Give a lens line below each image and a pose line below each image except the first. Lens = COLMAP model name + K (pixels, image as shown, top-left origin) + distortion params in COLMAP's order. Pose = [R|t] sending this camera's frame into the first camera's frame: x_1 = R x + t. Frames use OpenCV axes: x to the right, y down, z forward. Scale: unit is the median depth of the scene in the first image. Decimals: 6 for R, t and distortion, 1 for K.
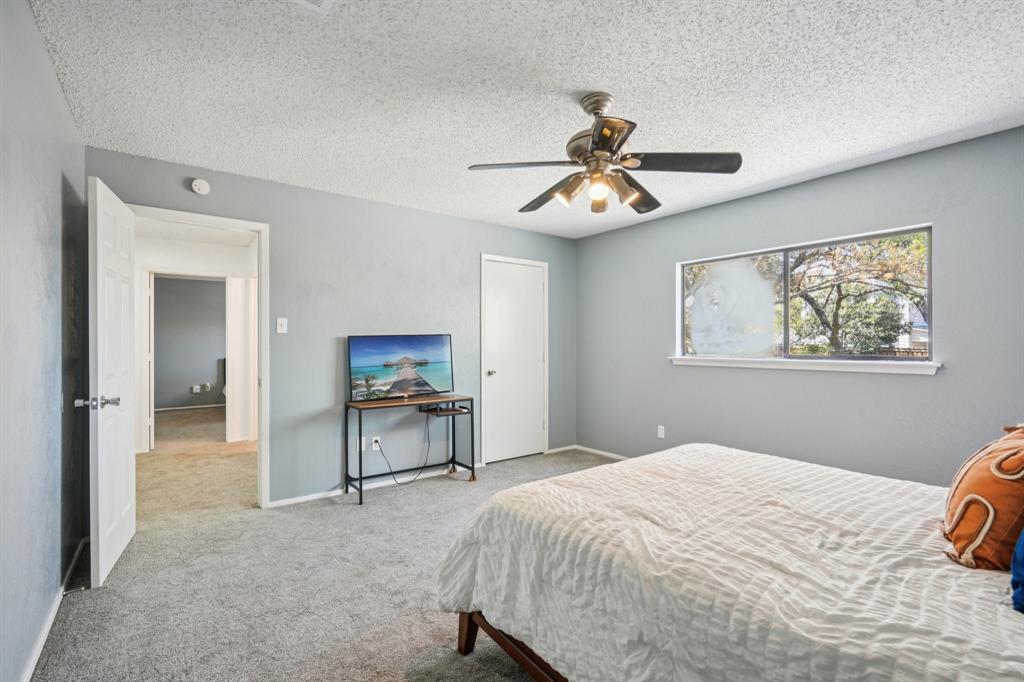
lens RADIAL K [[466.6, 0, 512.0], [0, 466.6, 341.0], [0, 0, 1]] dist [0.000118, -0.000062]
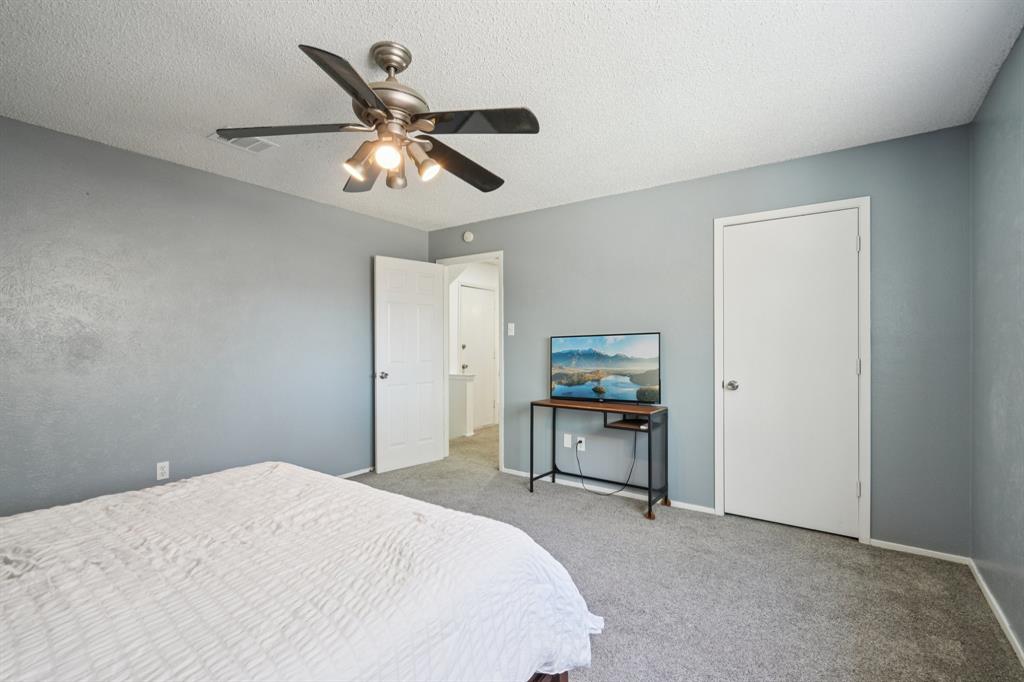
lens RADIAL K [[466.6, 0, 512.0], [0, 466.6, 341.0], [0, 0, 1]] dist [0.000118, -0.000062]
pose [[0.290687, -0.000427, -0.956818, 0.653337], [0.010582, 0.999940, 0.002769, -0.005776], [0.956760, -0.010930, 0.290674, 0.598556]]
